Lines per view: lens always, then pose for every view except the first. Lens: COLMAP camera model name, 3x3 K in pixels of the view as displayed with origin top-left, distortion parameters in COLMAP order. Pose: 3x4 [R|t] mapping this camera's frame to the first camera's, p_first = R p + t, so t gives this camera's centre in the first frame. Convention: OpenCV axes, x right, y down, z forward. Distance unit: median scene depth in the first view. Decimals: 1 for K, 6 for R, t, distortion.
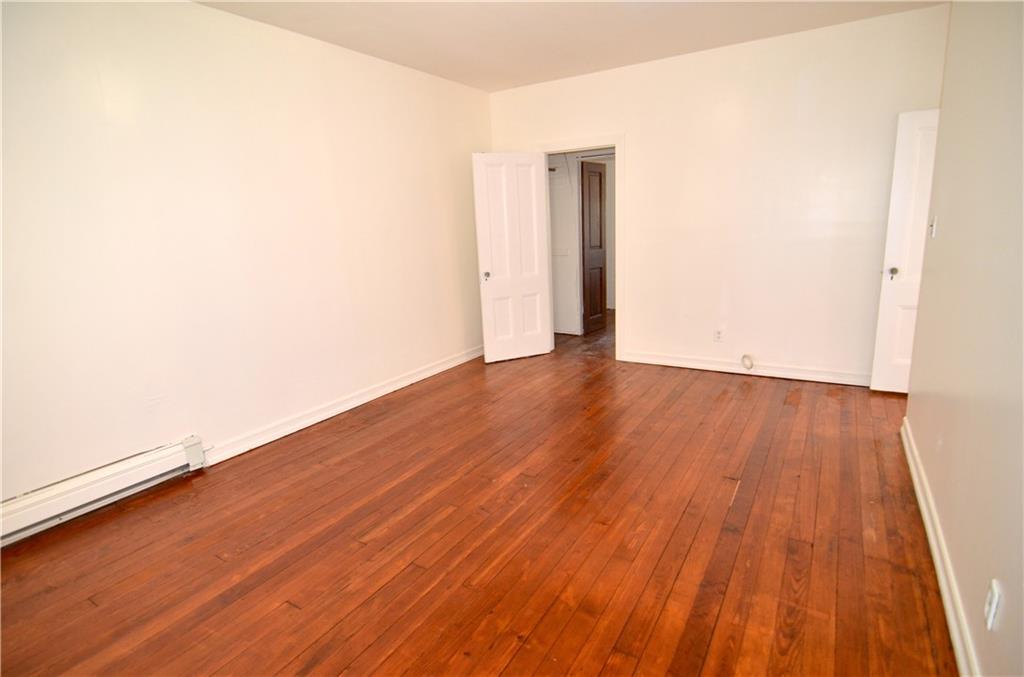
lens RADIAL K [[506.1, 0, 513.0], [0, 506.1, 337.2], [0, 0, 1]] dist [-0.011939, -0.005656]
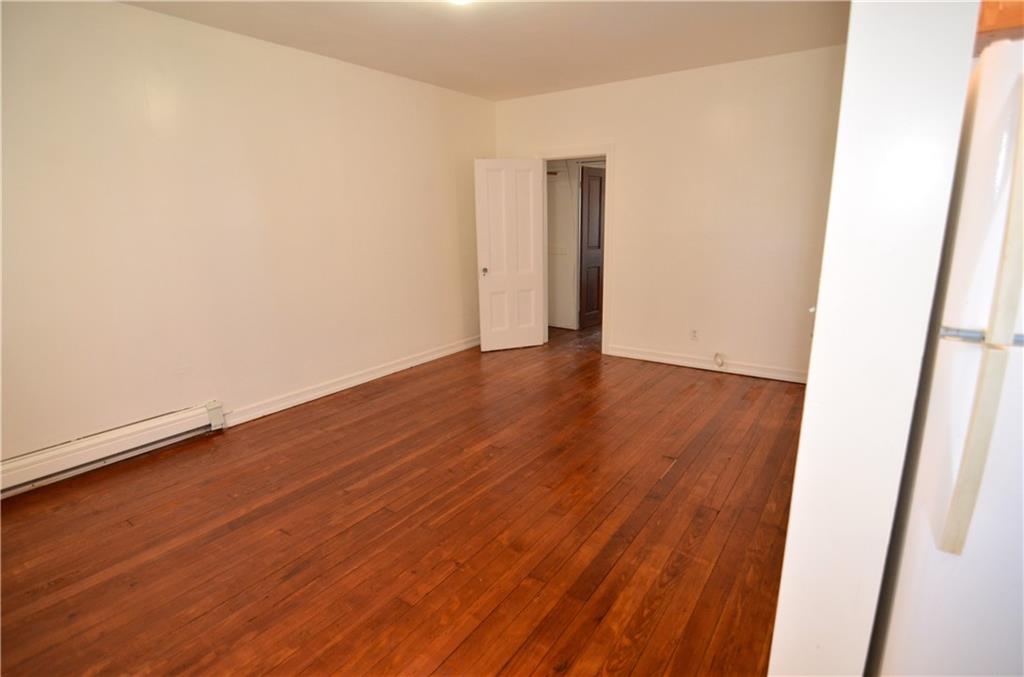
lens RADIAL K [[506.1, 0, 513.0], [0, 506.1, 336.0], [0, 0, 1]] dist [-0.011939, -0.005656]
pose [[0.998098, 0.039549, -0.047296, 0.130728], [-0.039061, 0.999174, 0.011199, 0.006092], [0.047700, -0.009330, 0.998818, -0.170488]]
